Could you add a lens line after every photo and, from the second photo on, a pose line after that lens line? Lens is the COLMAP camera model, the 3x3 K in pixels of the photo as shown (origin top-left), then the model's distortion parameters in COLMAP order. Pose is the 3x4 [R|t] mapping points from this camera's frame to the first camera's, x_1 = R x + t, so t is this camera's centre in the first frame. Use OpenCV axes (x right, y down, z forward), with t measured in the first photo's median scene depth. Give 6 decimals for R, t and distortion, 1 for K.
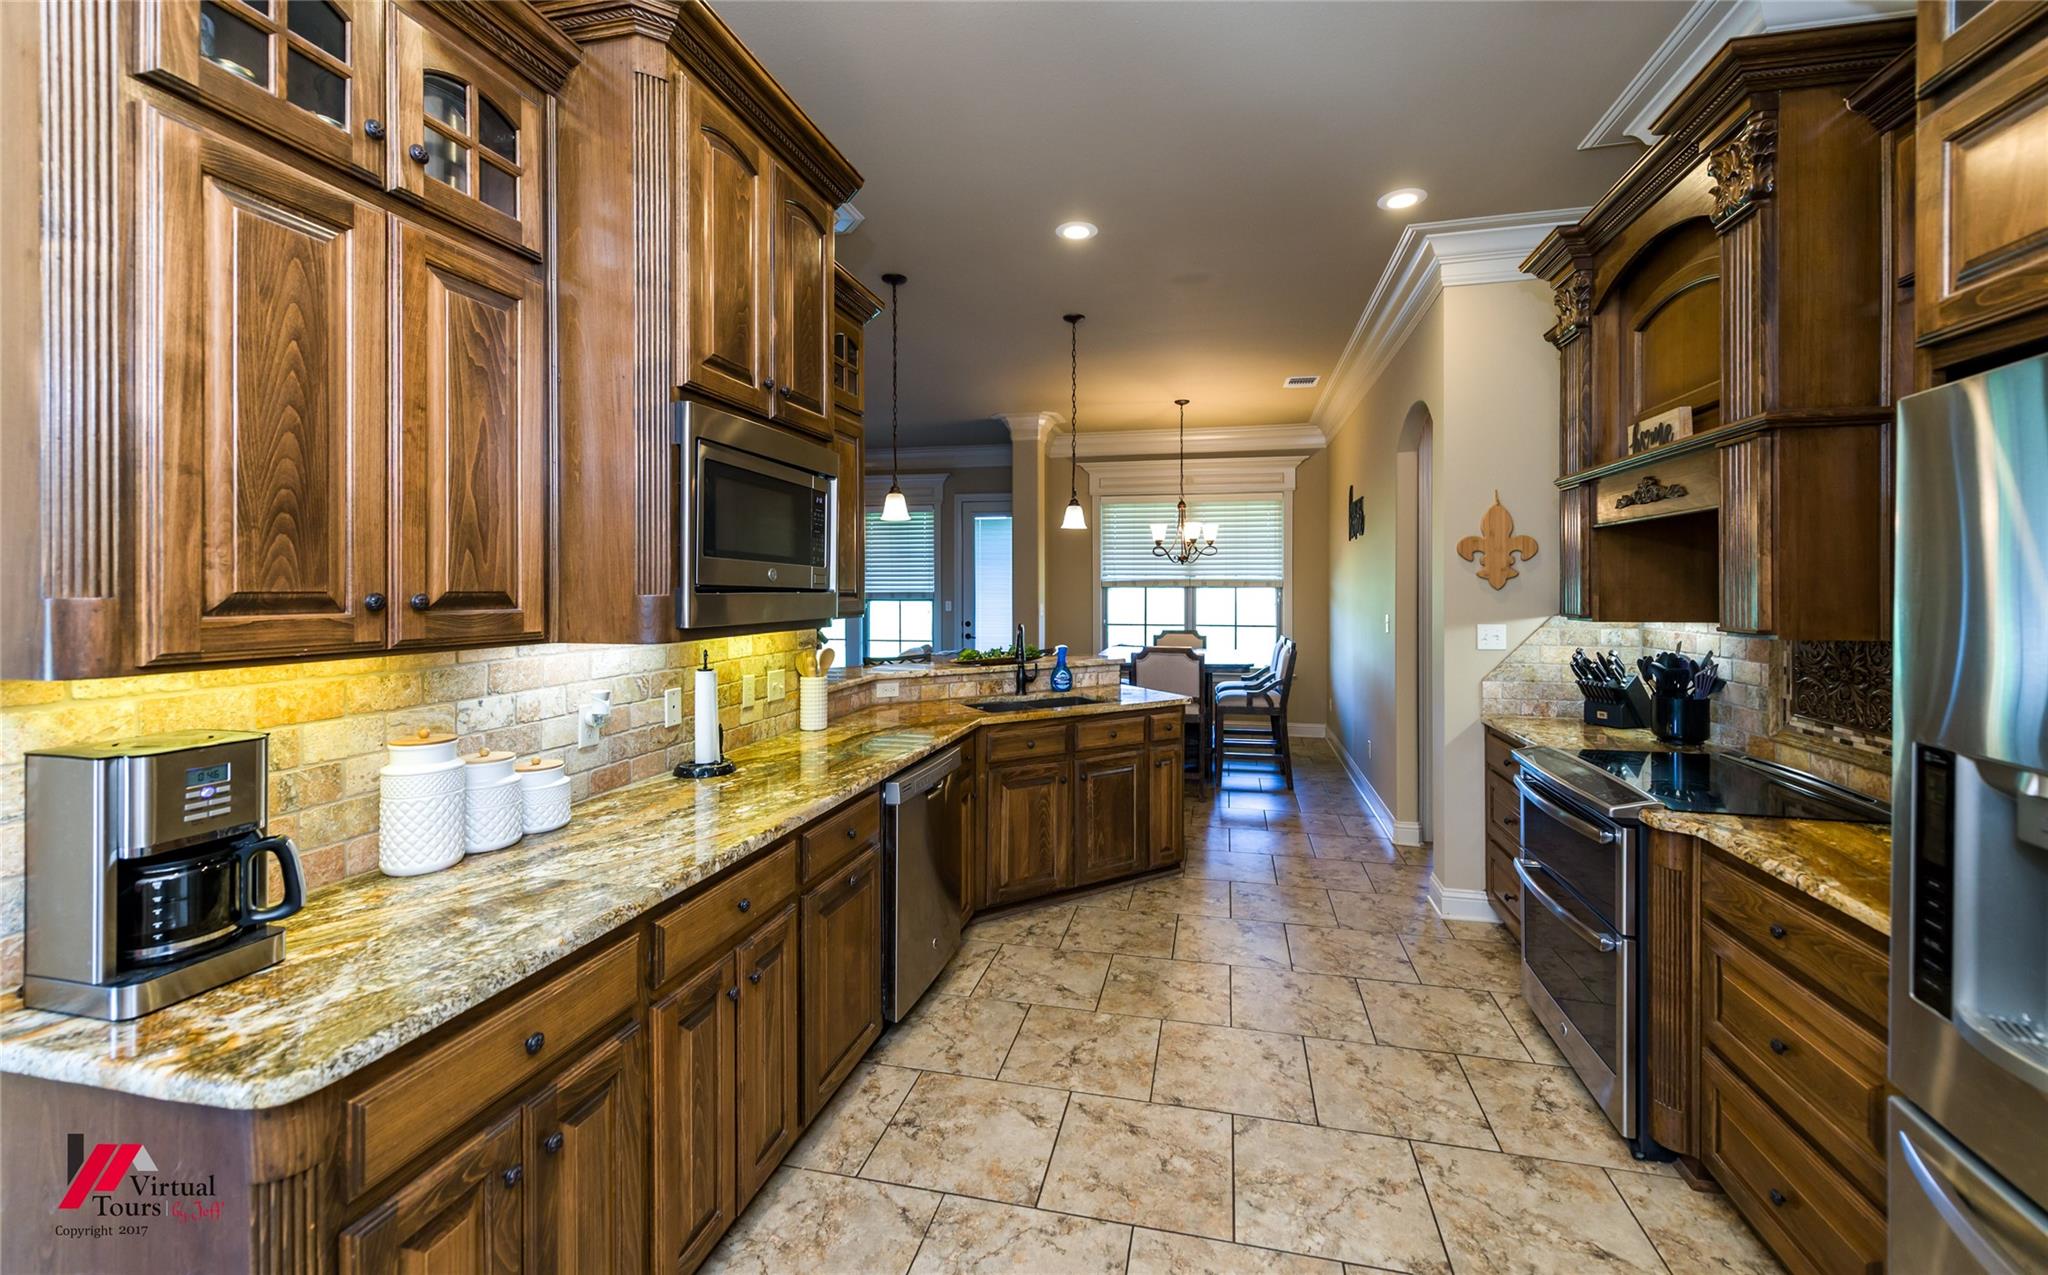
lens RADIAL K [[821.1, 0, 1028.6], [0, 821.1, 594.6], [0, 0, 1]] dist [0.018846, -0.008737]
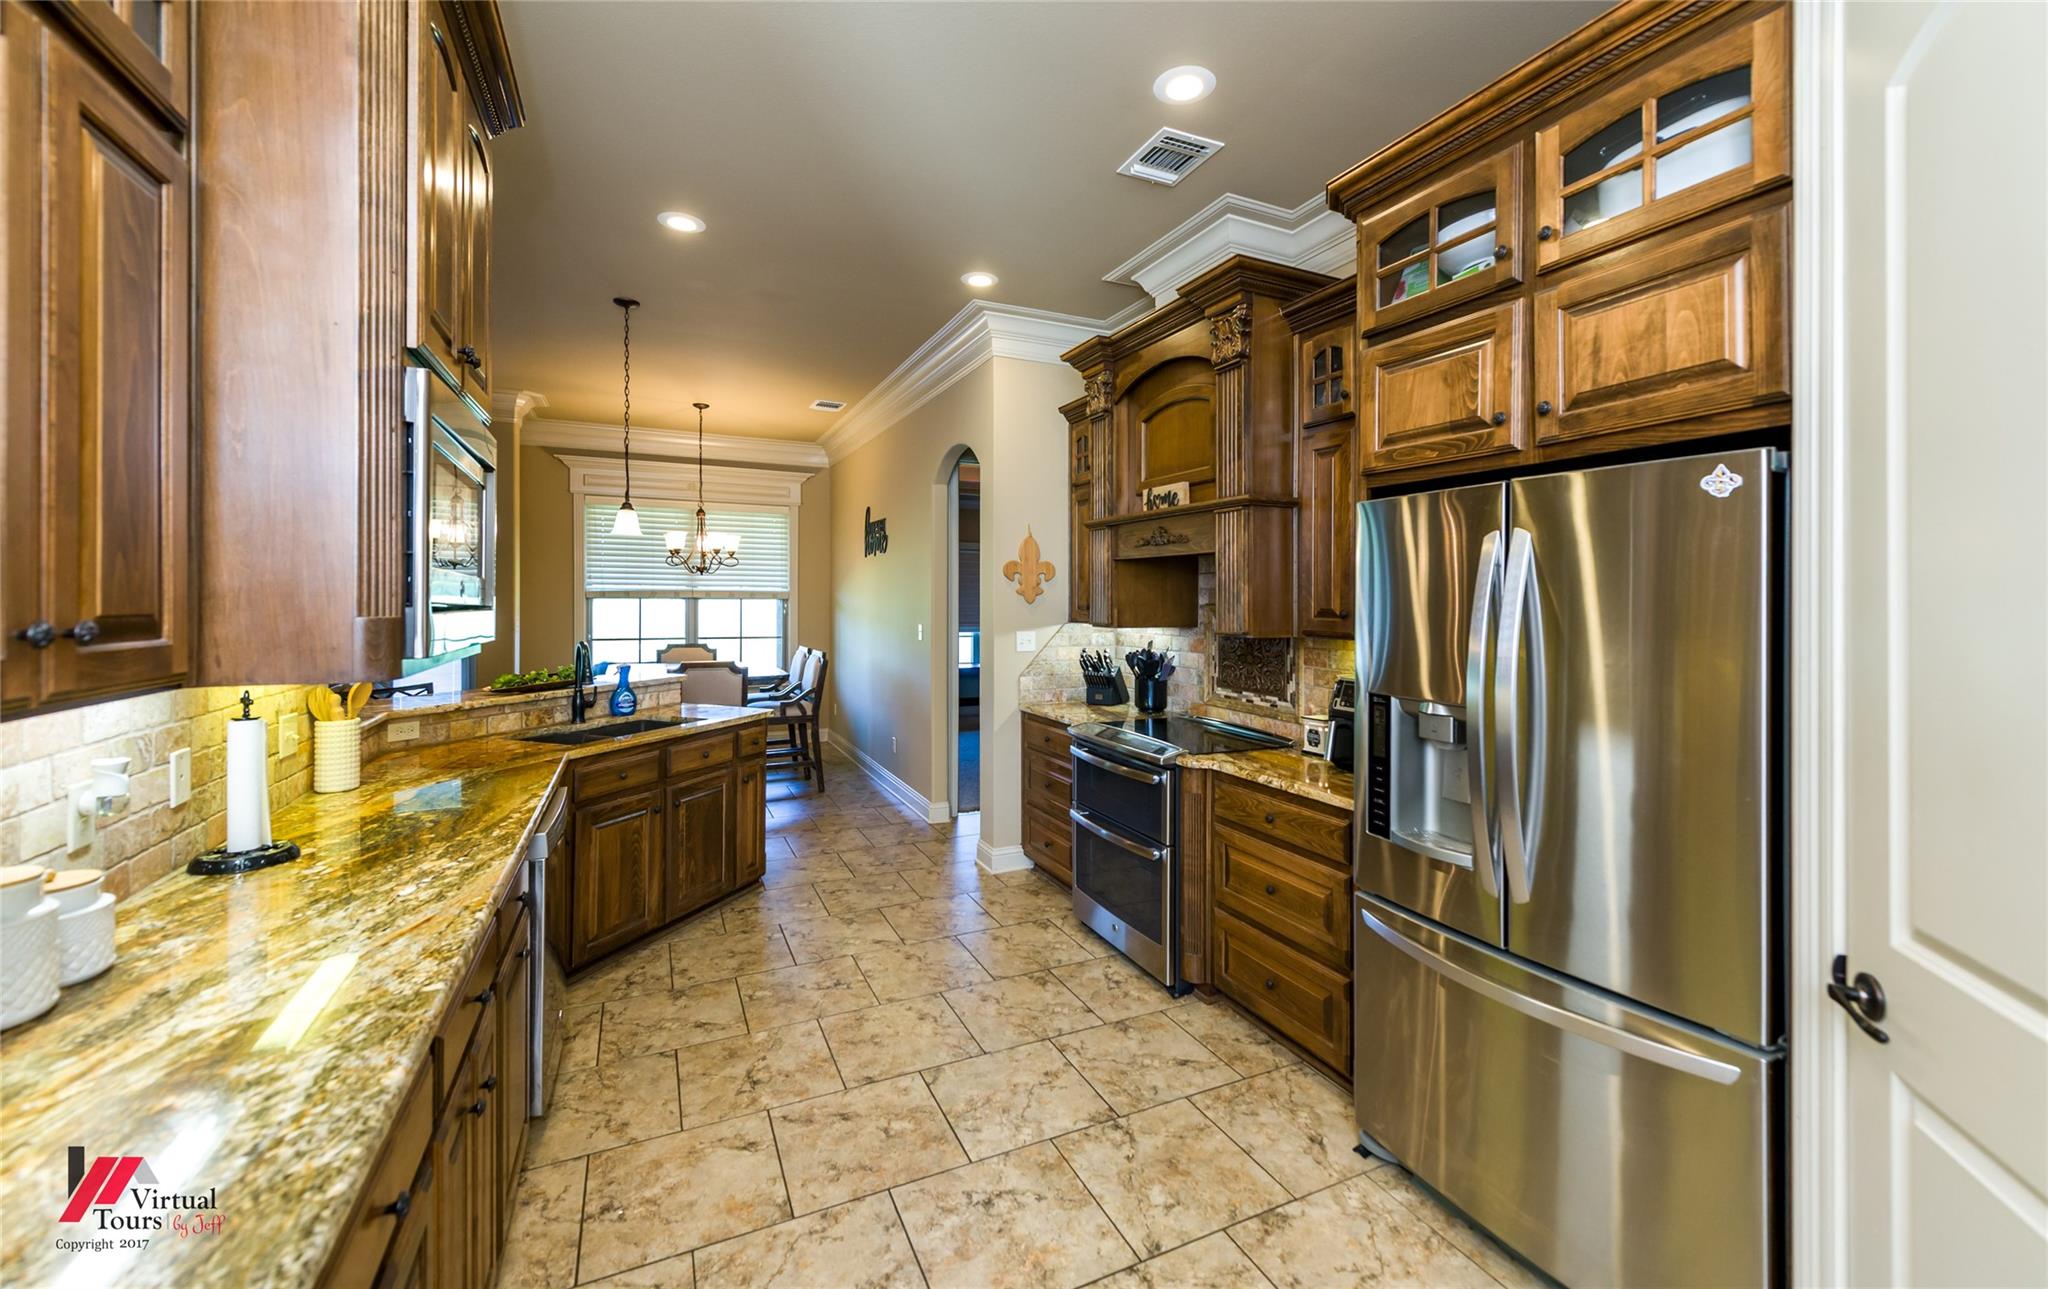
lens RADIAL K [[826.2, 0, 1027.5], [0, 826.2, 601.1], [0, 0, 1]] dist [0.020602, -0.009516]
pose [[0.784235, 0.002585, 0.620458, -0.276294], [-0.000314, 0.999993, -0.003769, -0.006720], [-0.620464, 0.002761, 0.784230, 0.014253]]
